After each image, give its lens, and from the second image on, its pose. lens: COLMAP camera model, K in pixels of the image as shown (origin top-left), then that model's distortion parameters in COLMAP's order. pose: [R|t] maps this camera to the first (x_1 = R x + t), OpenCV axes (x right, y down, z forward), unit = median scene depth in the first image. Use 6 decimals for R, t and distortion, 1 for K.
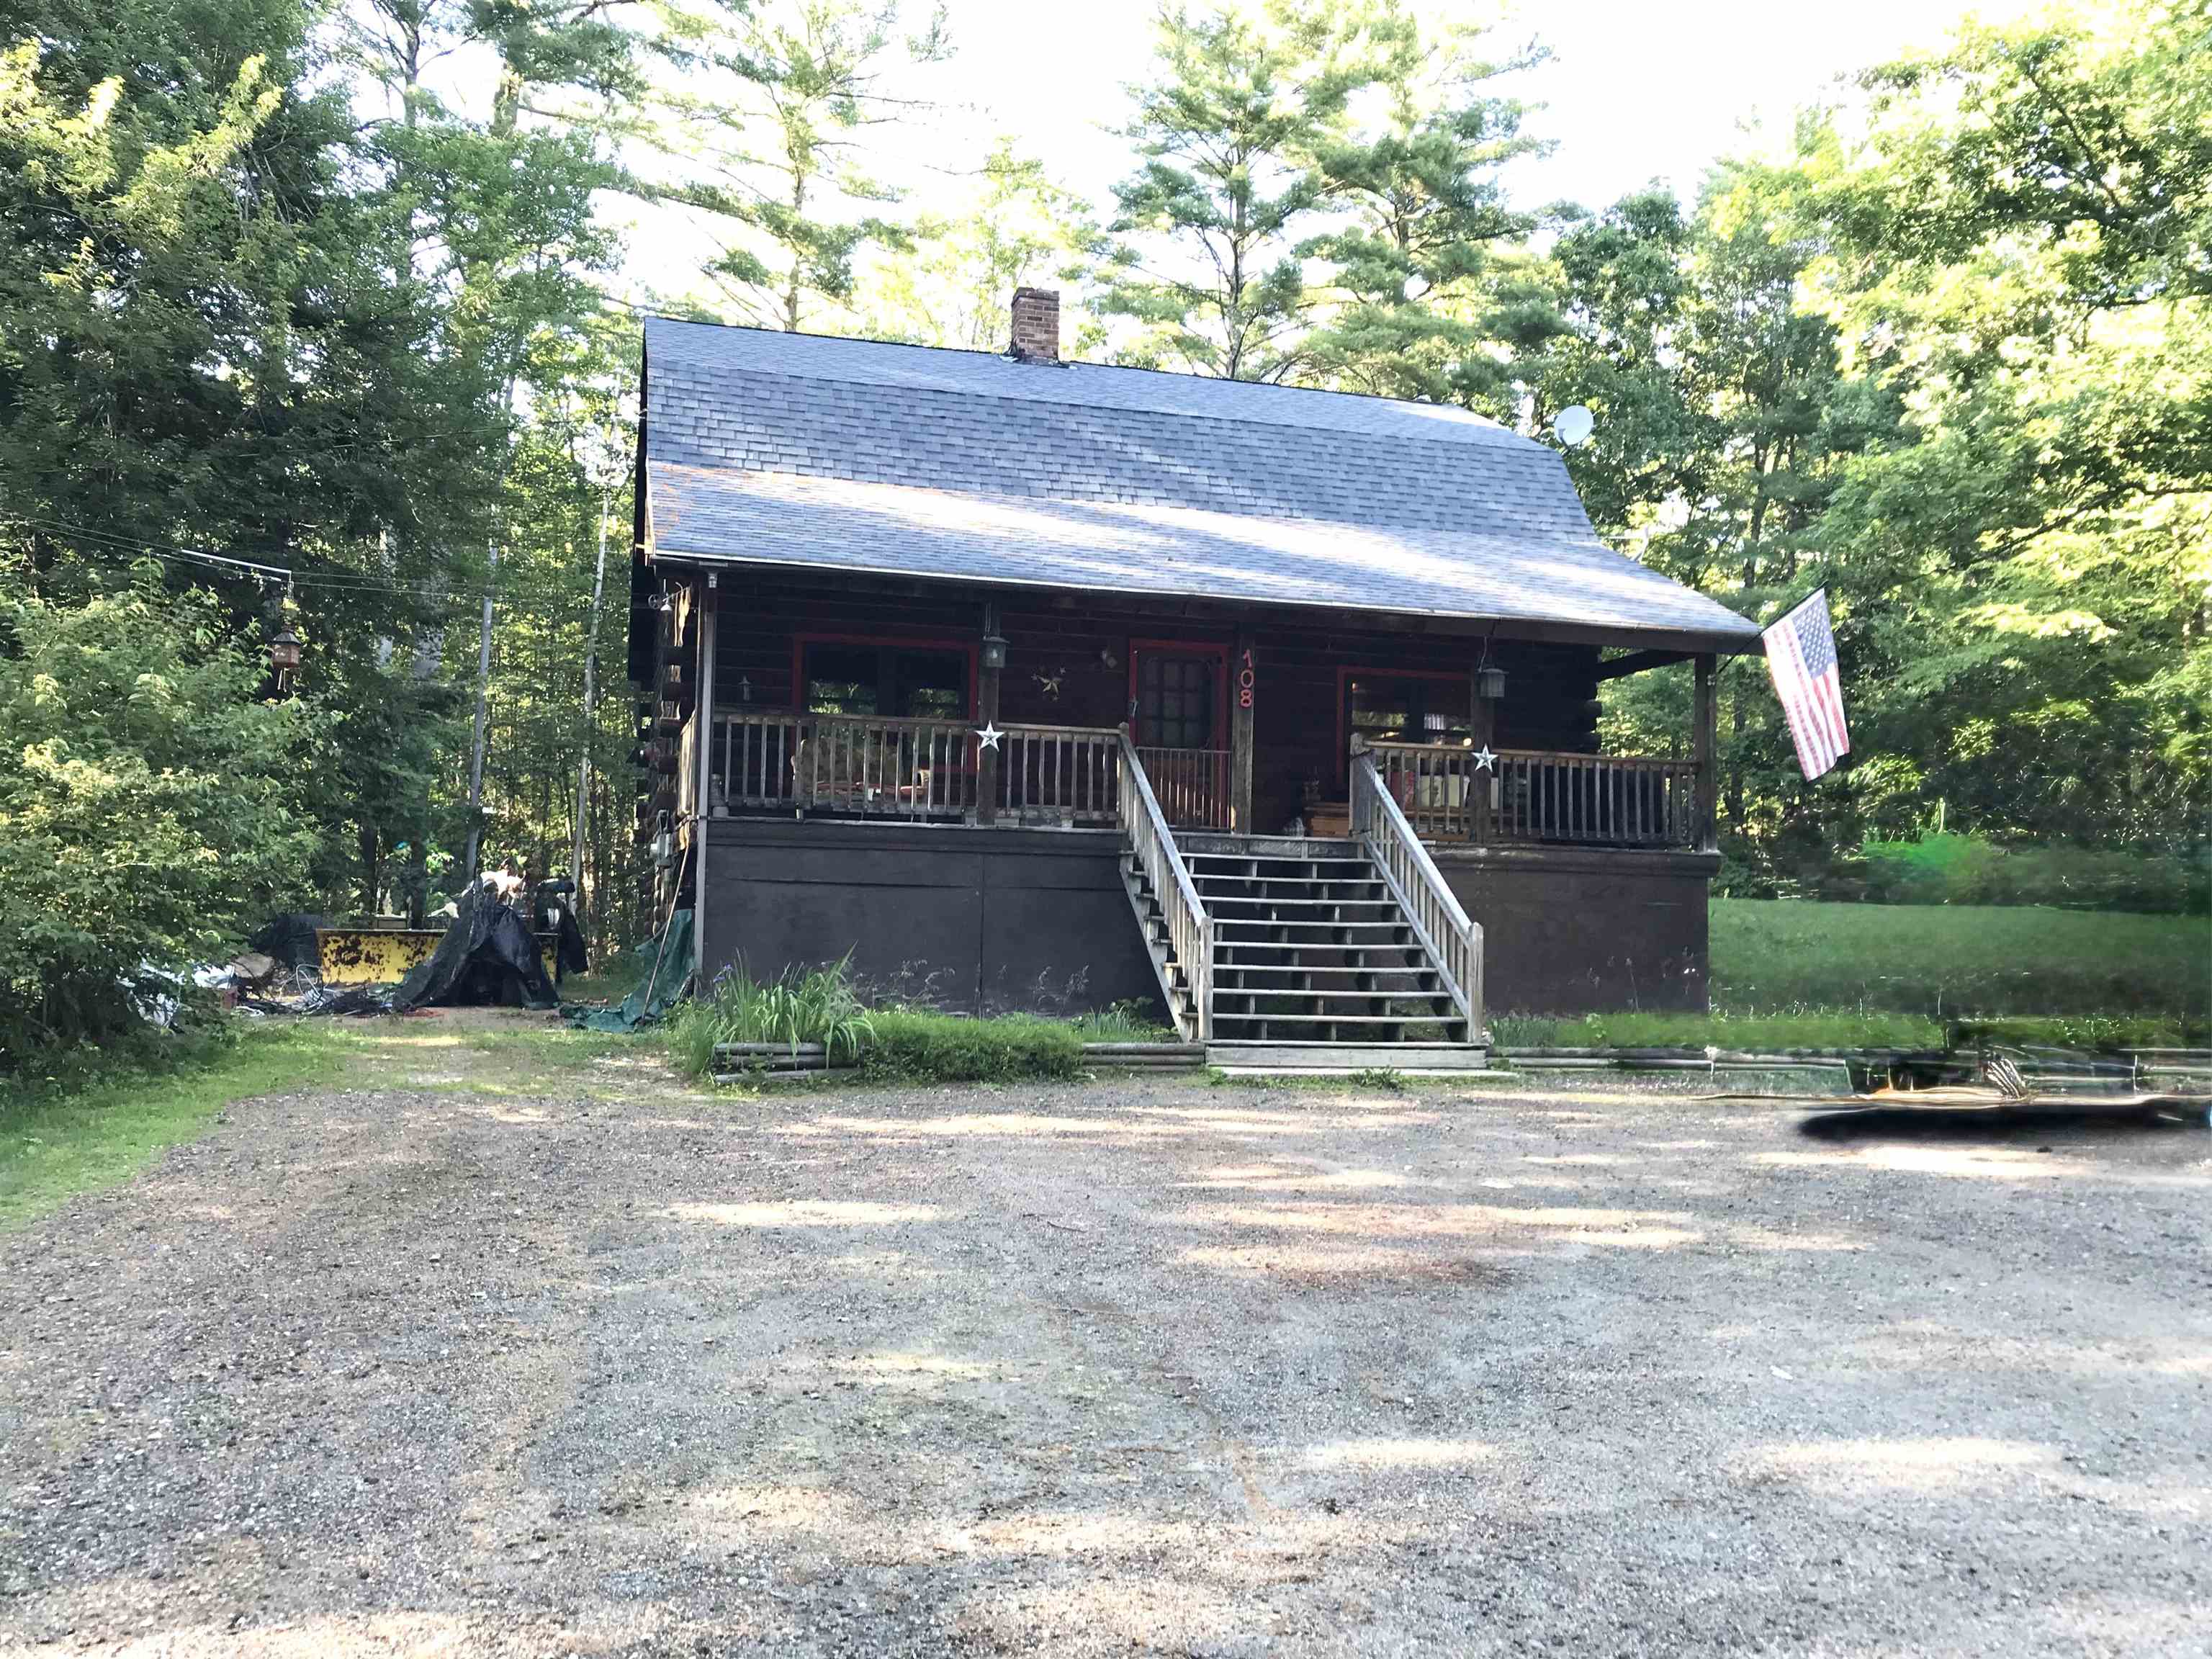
lens RADIAL K [[1817.0, 0, 1057.6], [0, 1817.0, 825.2], [0, 0, 1]] dist [0.027178, -0.006874]
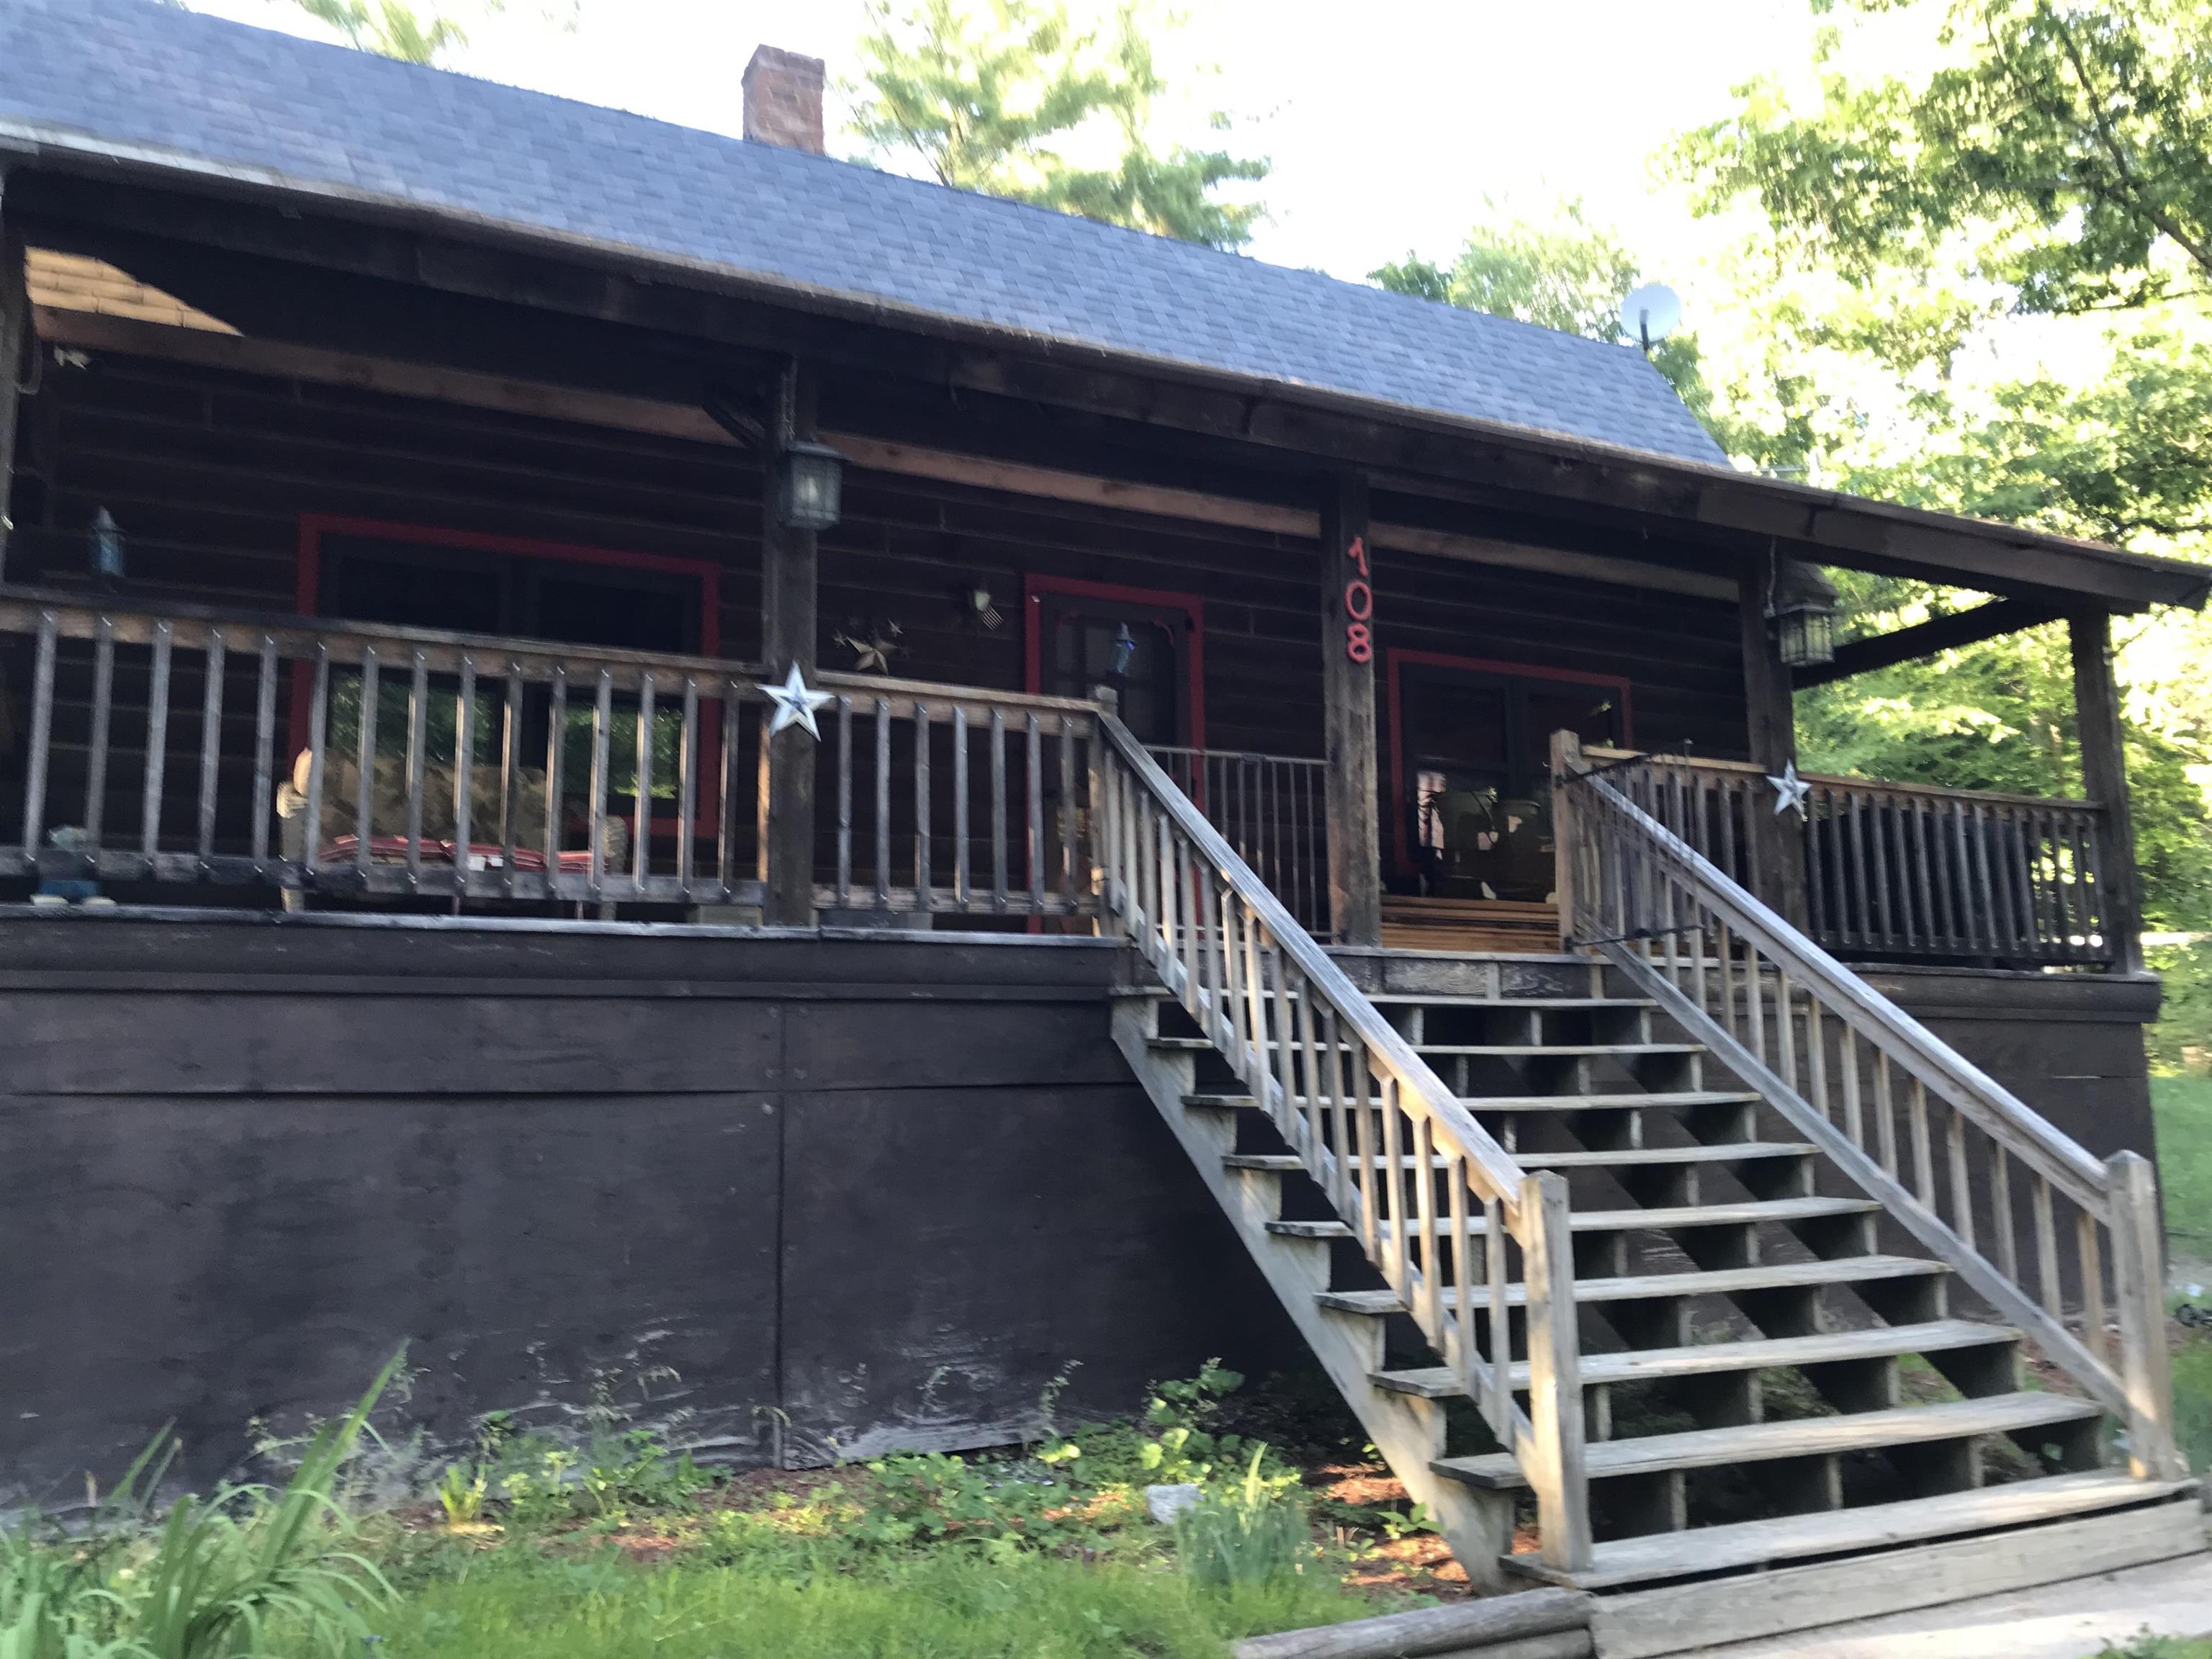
lens RADIAL K [[1817.0, 0, 1054.2], [0, 1817.0, 806.1], [0, 0, 1]] dist [0.027178, -0.006874]
pose [[0.980387, -0.000637, 0.197080, -0.050933], [0.021187, 0.994540, -0.102180, 0.012611], [-0.195939, 0.104351, 0.975048, 0.514018]]
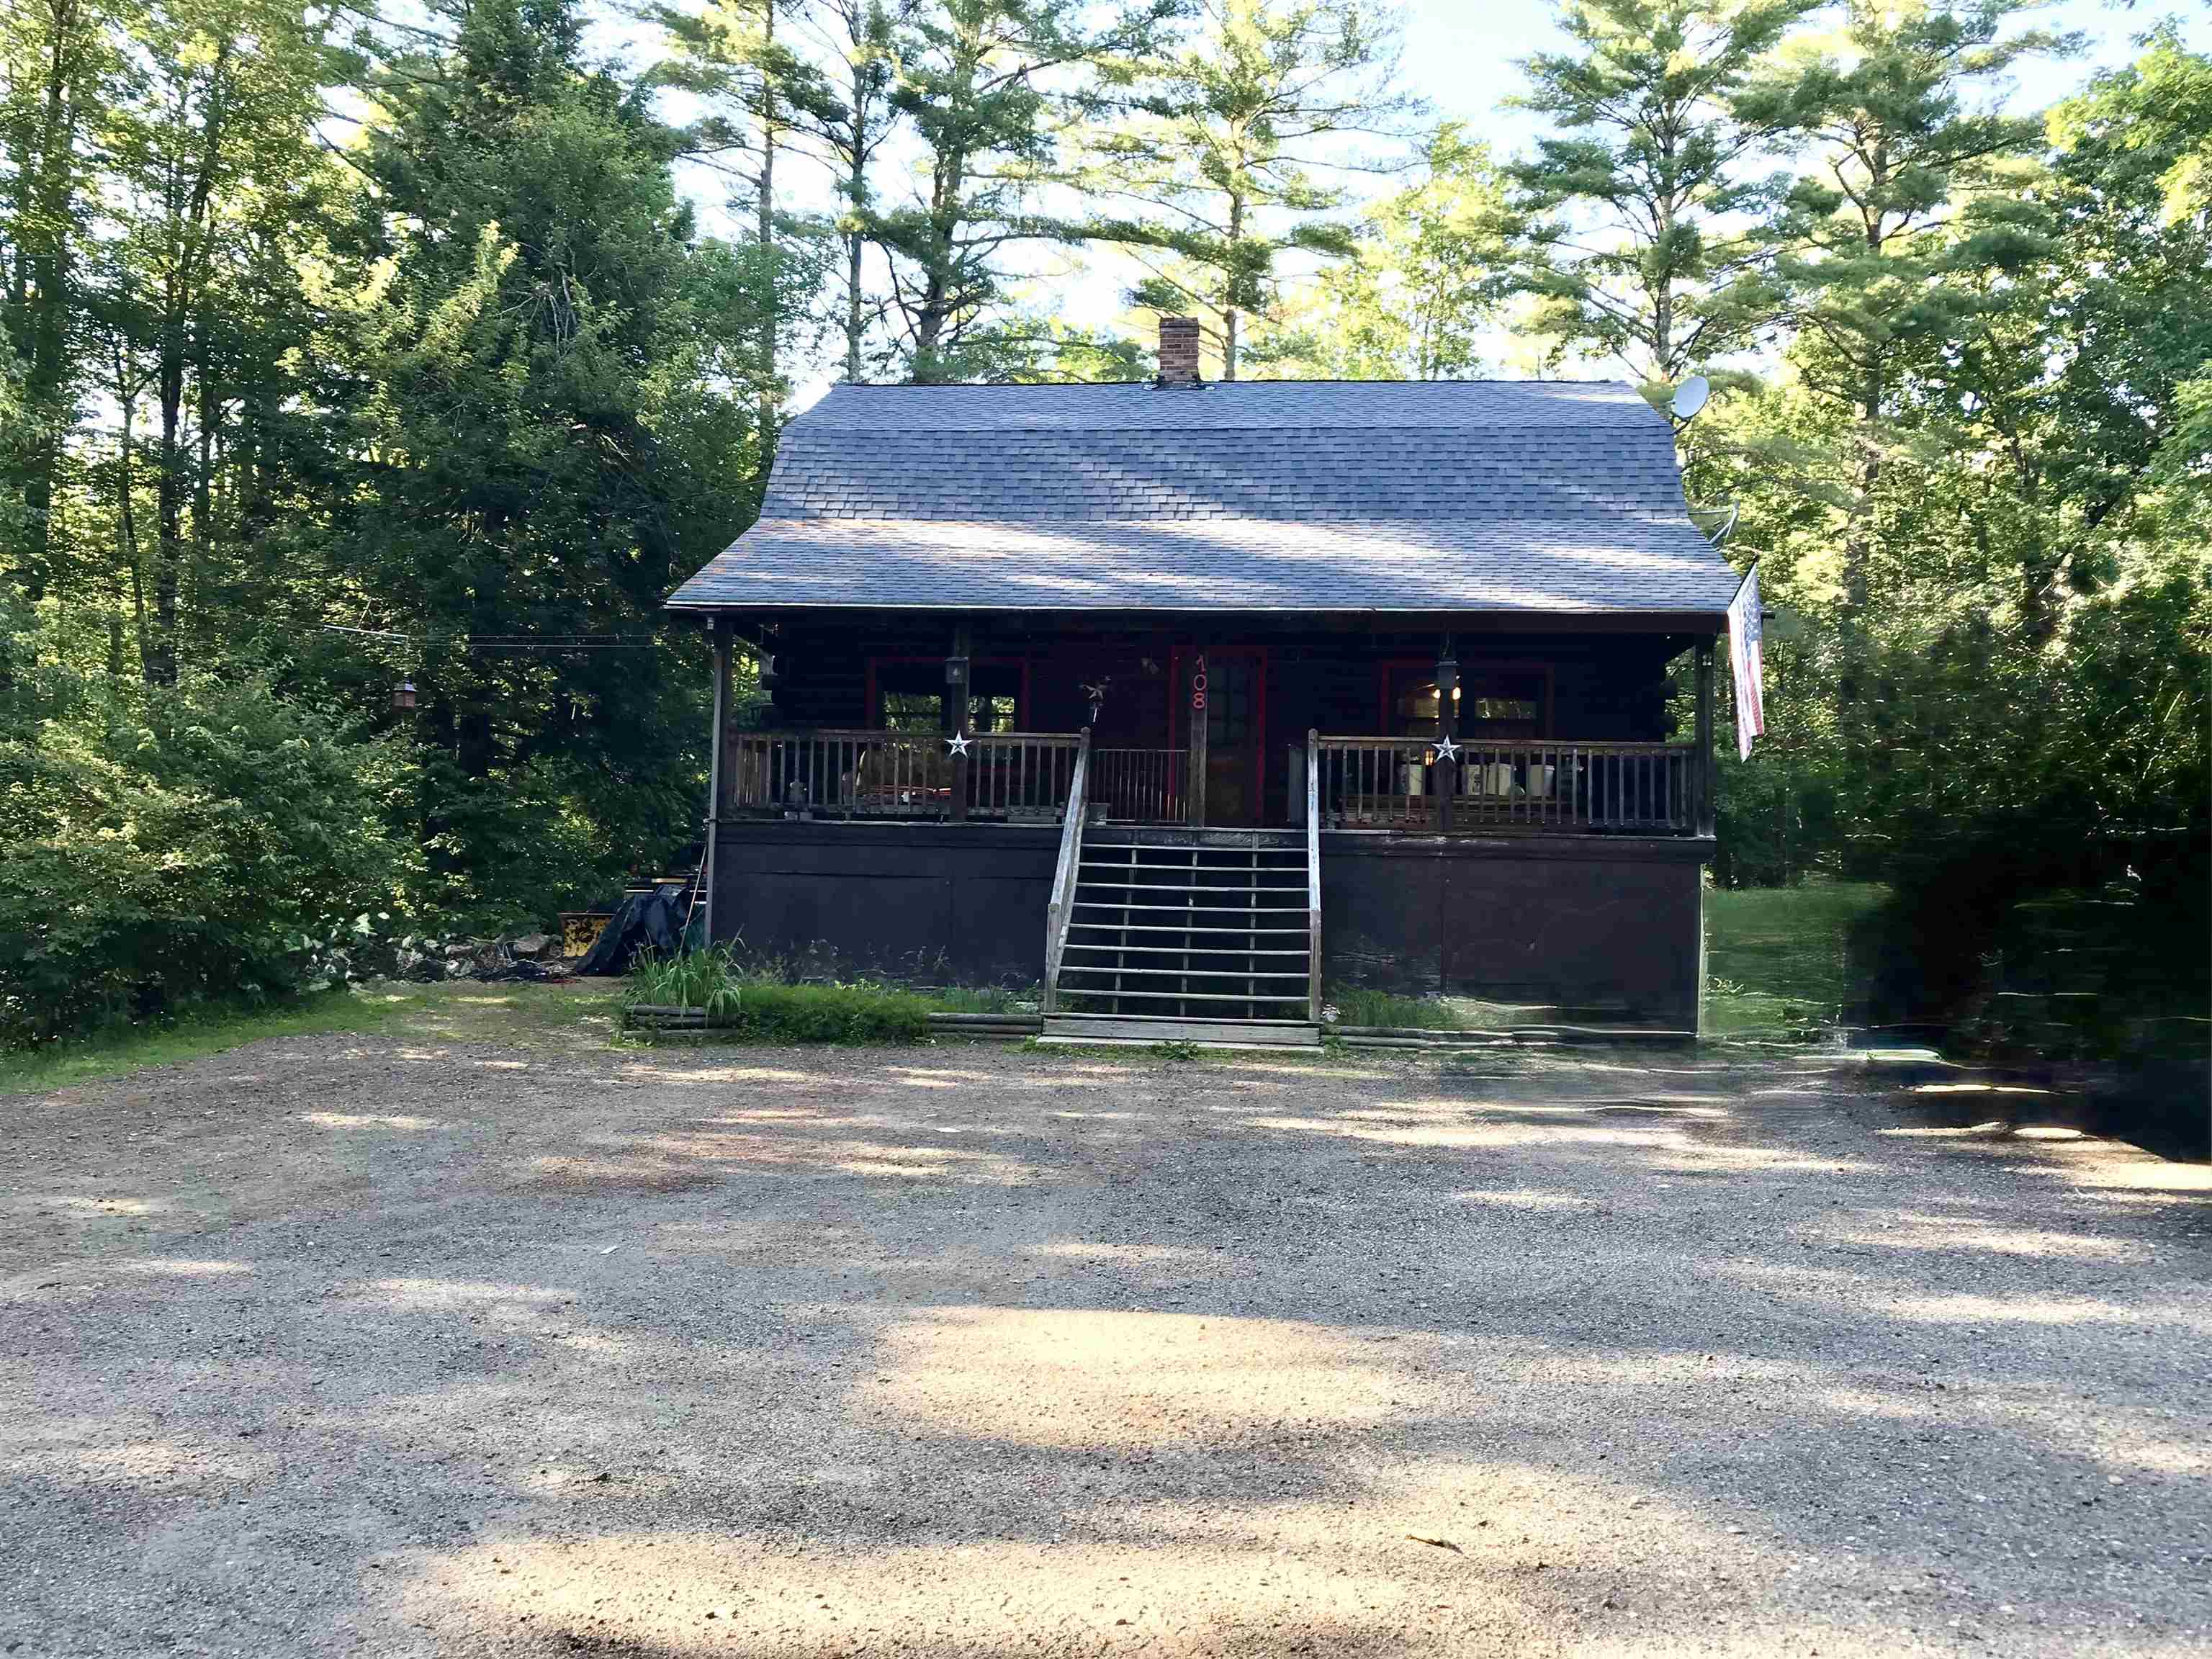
lens RADIAL K [[1817.0, 0, 1085.6], [0, 1817.0, 821.6], [0, 0, 1]] dist [0.027178, -0.006874]
pose [[0.934095, -0.016401, -0.356647, 0.374432], [0.018319, 0.999830, 0.002002, -0.001155], [0.356554, -0.008404, 0.934237, -0.029592]]
